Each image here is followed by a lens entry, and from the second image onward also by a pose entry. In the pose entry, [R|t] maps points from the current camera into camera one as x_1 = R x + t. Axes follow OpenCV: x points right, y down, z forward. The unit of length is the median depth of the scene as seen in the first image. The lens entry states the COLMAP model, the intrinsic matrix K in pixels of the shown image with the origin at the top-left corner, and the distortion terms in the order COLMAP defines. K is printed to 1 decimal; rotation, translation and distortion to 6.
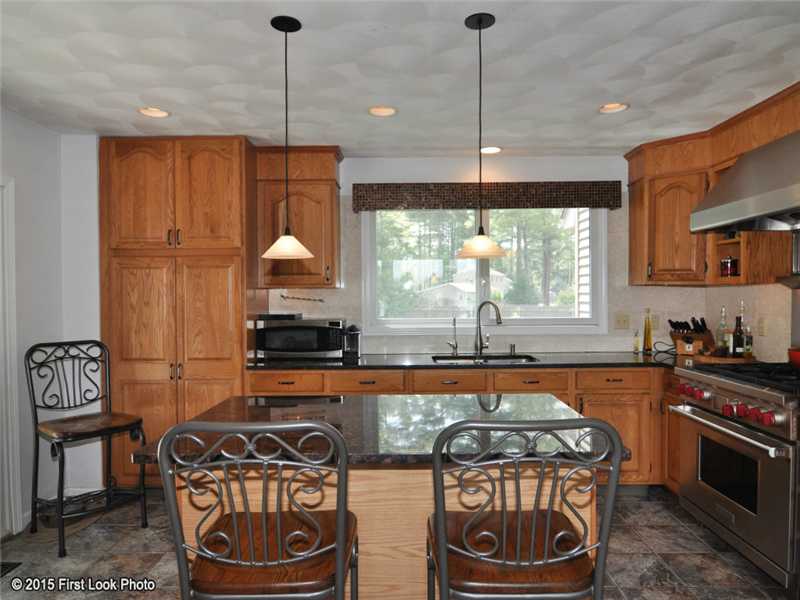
lens RADIAL K [[522.1, 0, 400.0], [0, 522.1, 300.0], [0, 0, 1]] dist [-0.005570, -0.000775]
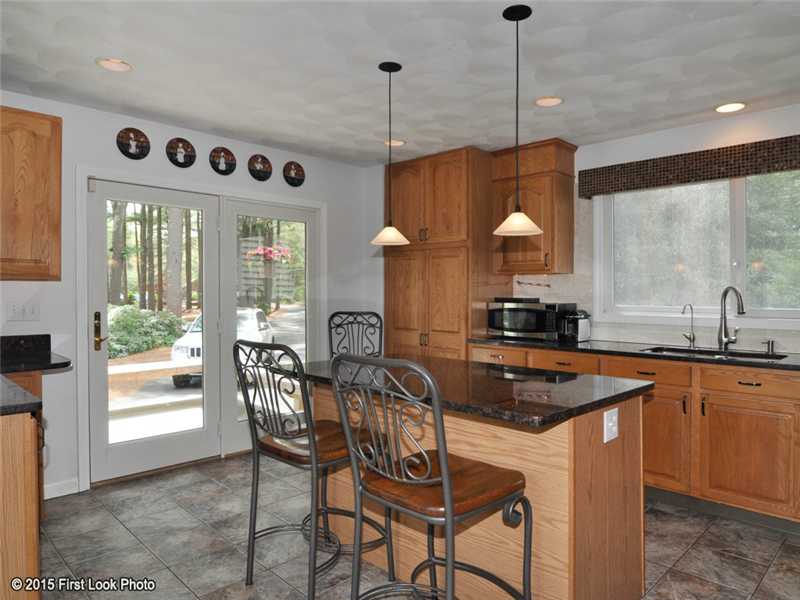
lens RADIAL K [[553.1, 0, 429.3], [0, 553.1, 300.7], [0, 0, 1]] dist [0.002109, 0.000161]
pose [[0.725451, 0.017123, -0.688061, 0.465490], [-0.017107, 0.999830, 0.006845, 0.028833], [0.688061, 0.006805, 0.725621, 0.019826]]
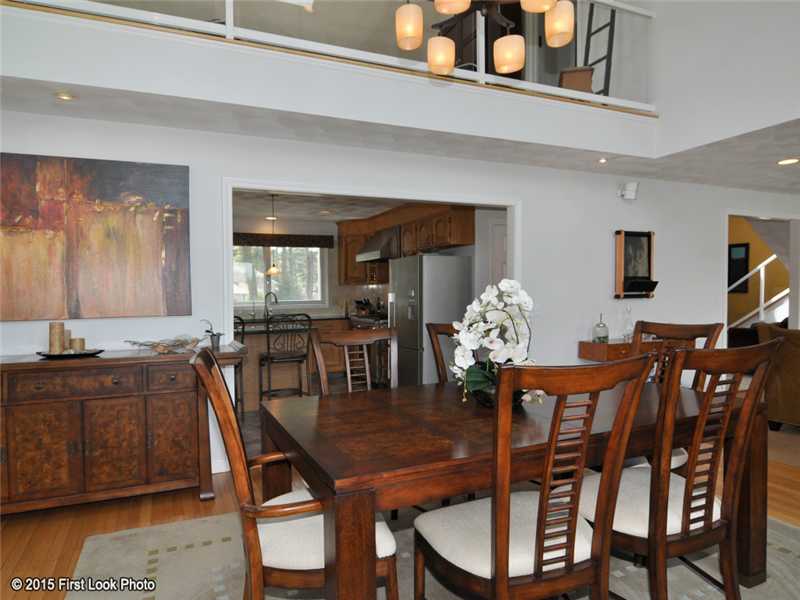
lens RADIAL K [[522.1, 0, 400.0], [0, 522.1, 300.0], [0, 0, 1]] dist [-0.005570, -0.000775]
pose [[0.903881, -0.008686, 0.427697, -0.259274], [0.010313, 0.999946, -0.001487, 0.043653], [-0.427660, 0.005755, 0.903921, -1.099635]]
